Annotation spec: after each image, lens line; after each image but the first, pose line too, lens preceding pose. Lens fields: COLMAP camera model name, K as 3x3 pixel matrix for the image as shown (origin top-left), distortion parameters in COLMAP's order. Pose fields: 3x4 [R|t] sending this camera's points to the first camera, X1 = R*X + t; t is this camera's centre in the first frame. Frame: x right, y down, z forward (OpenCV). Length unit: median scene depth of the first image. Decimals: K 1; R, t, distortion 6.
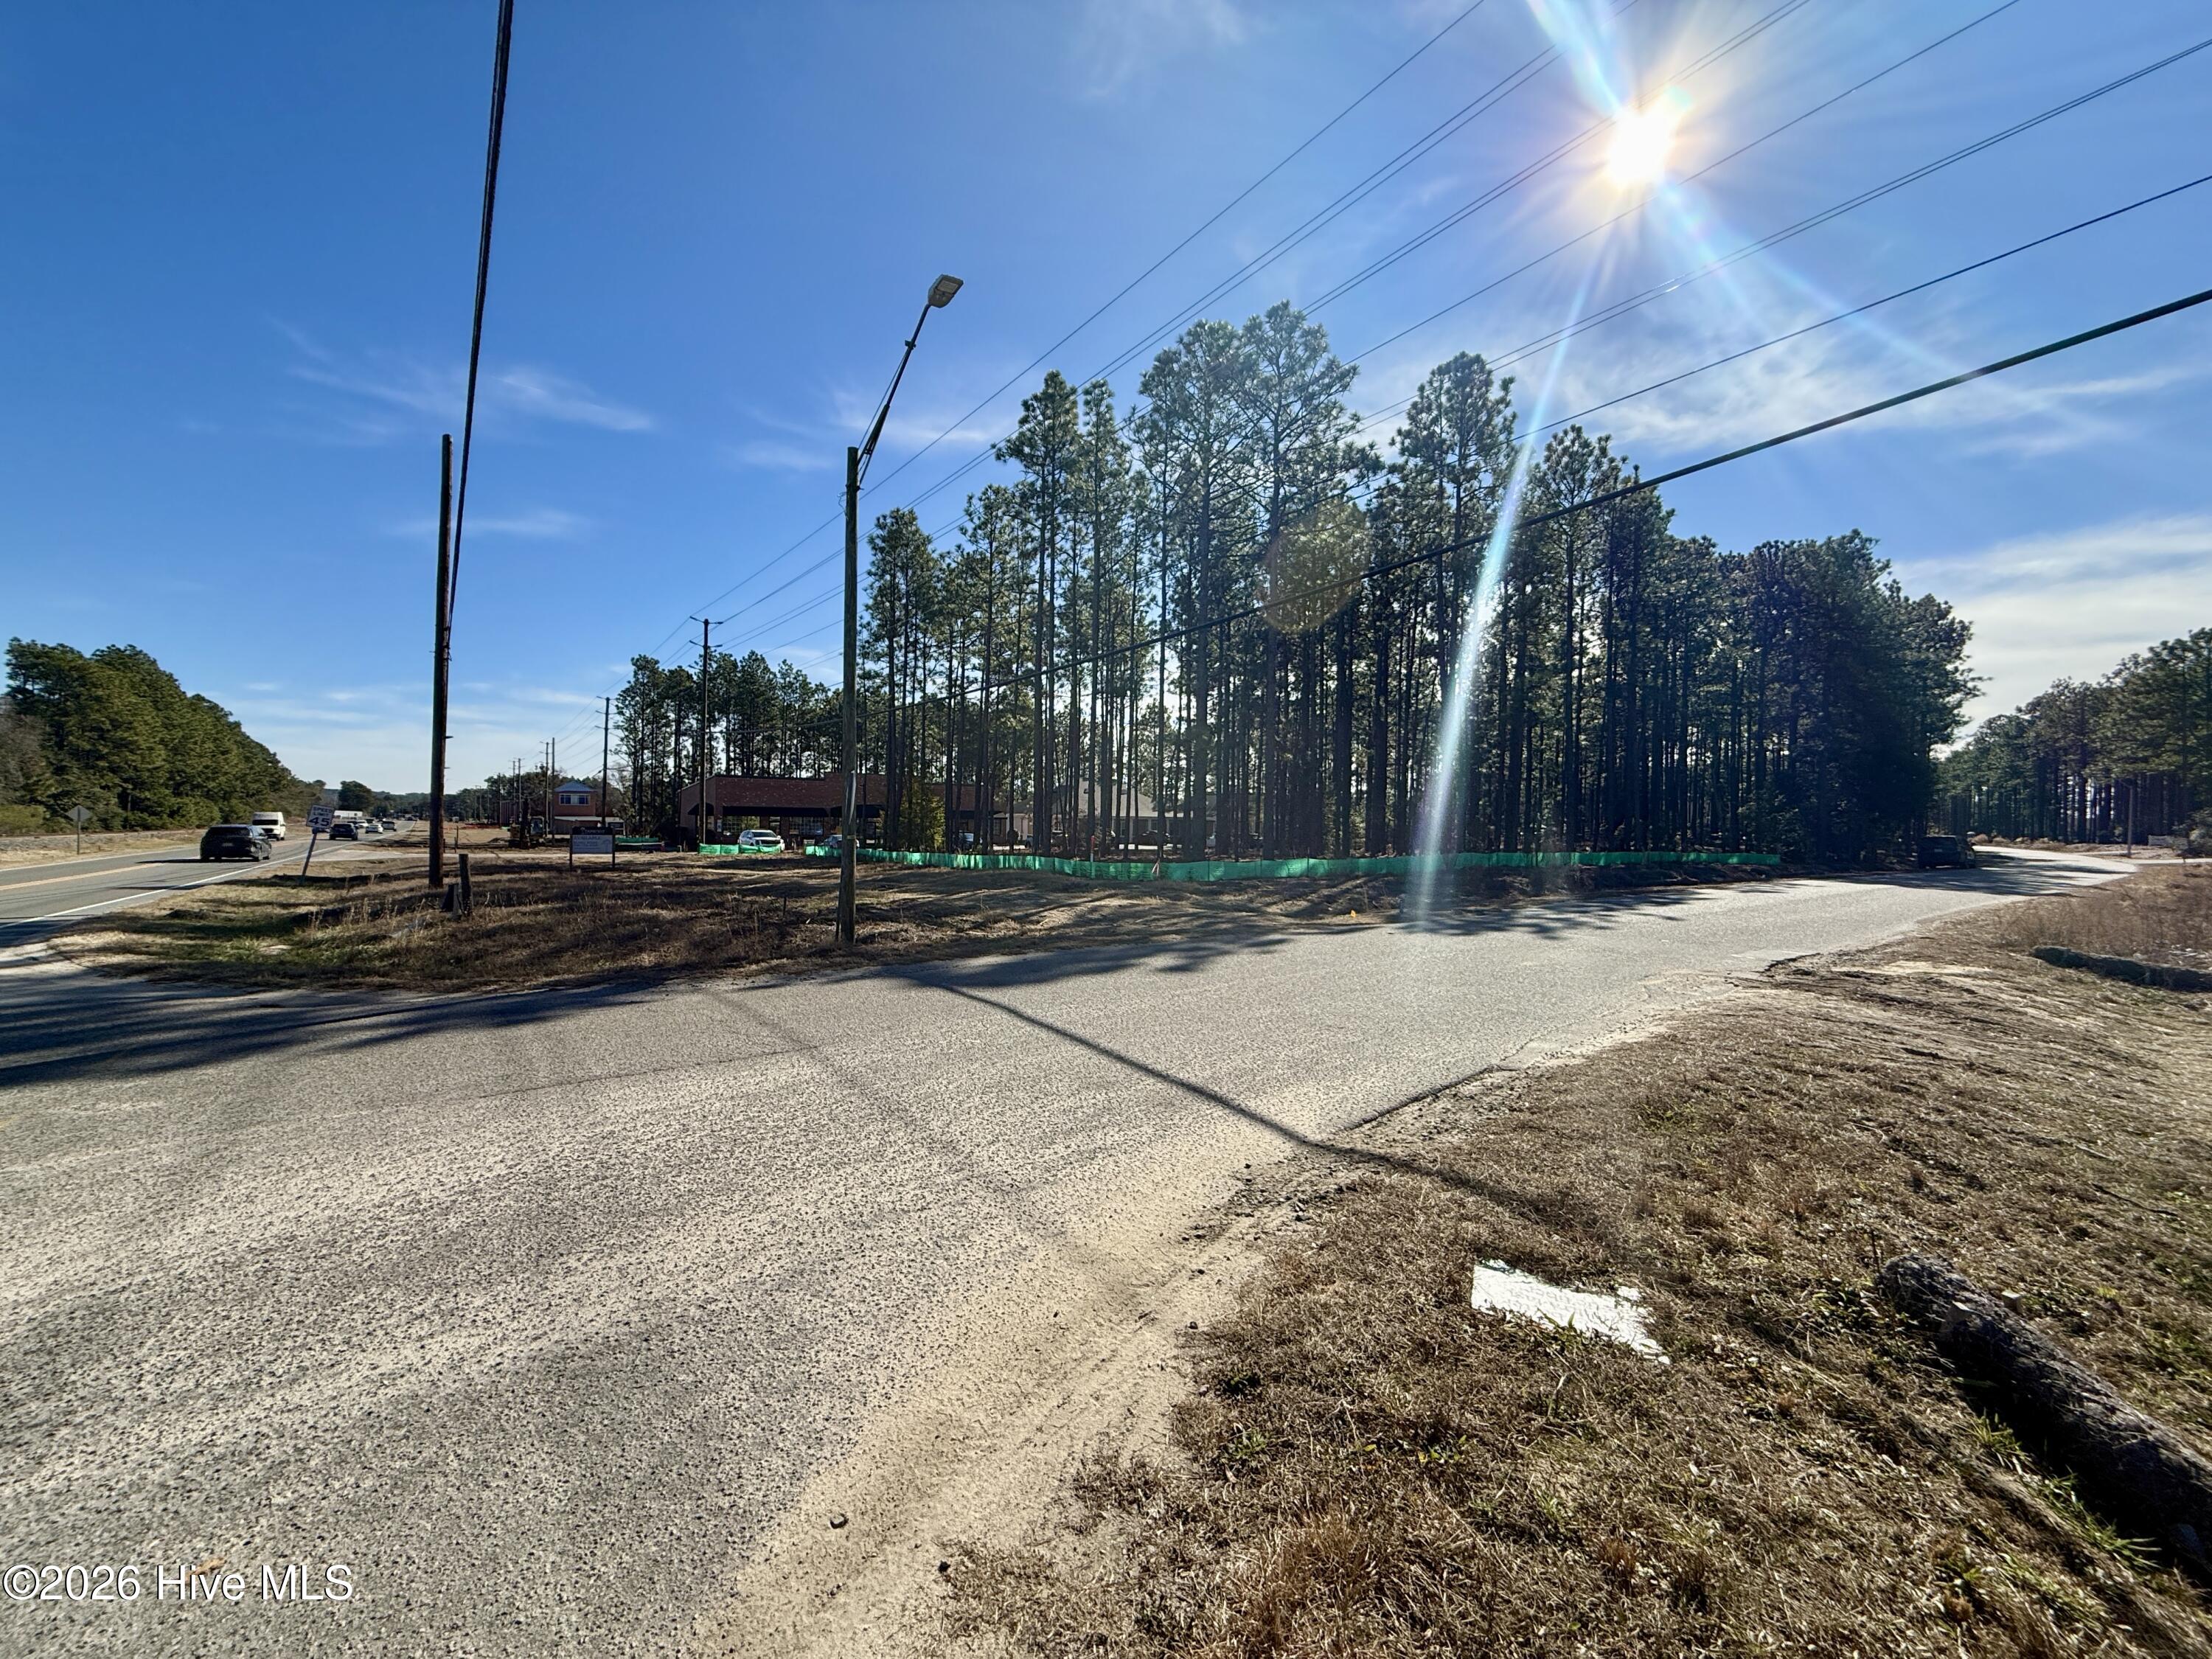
lens RADIAL K [[899.1, 0, 1106.0], [0, 899.1, 829.5], [0, 0, 1]] dist [-0.001277, -0.000188]
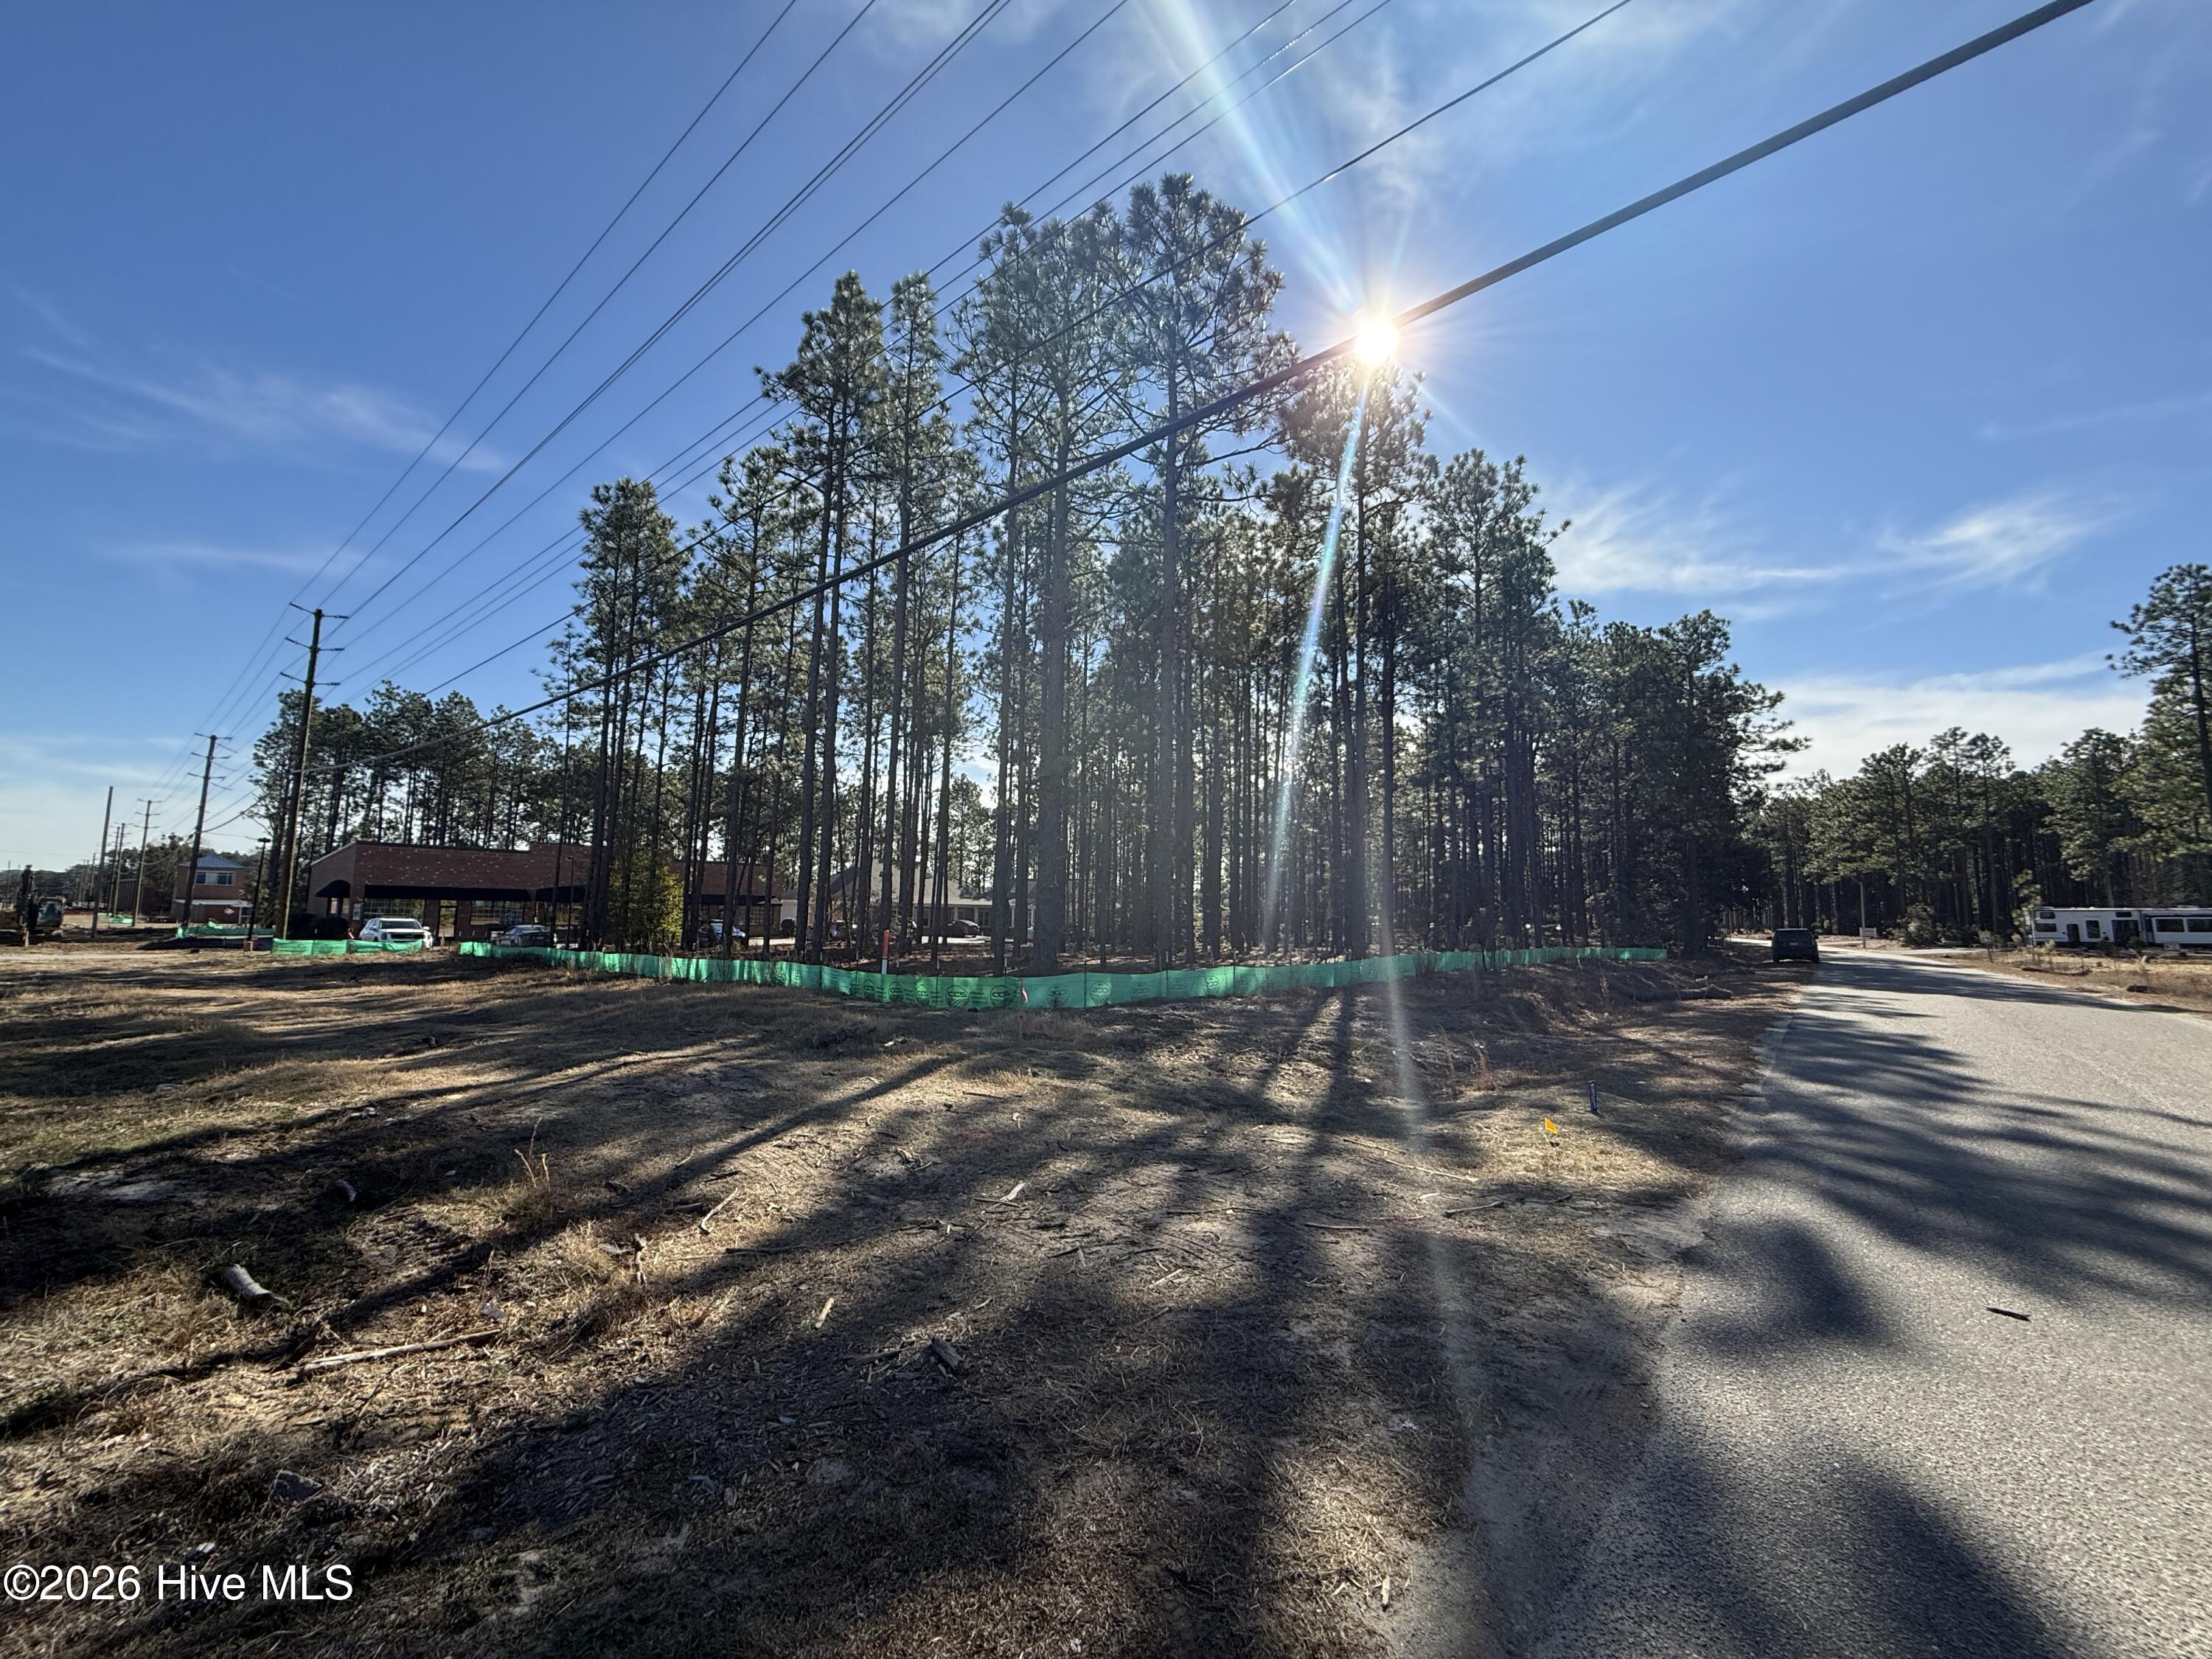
lens RADIAL K [[919.6, 0, 1106.0], [0, 919.6, 829.5], [0, 0, 1]] dist [-0.001518, 0.000094]
pose [[0.976579, 0.024172, 0.213797, -0.003115], [-0.003290, 0.995231, -0.097494, -0.000251], [-0.215133, 0.094507, 0.972001, 0.196658]]
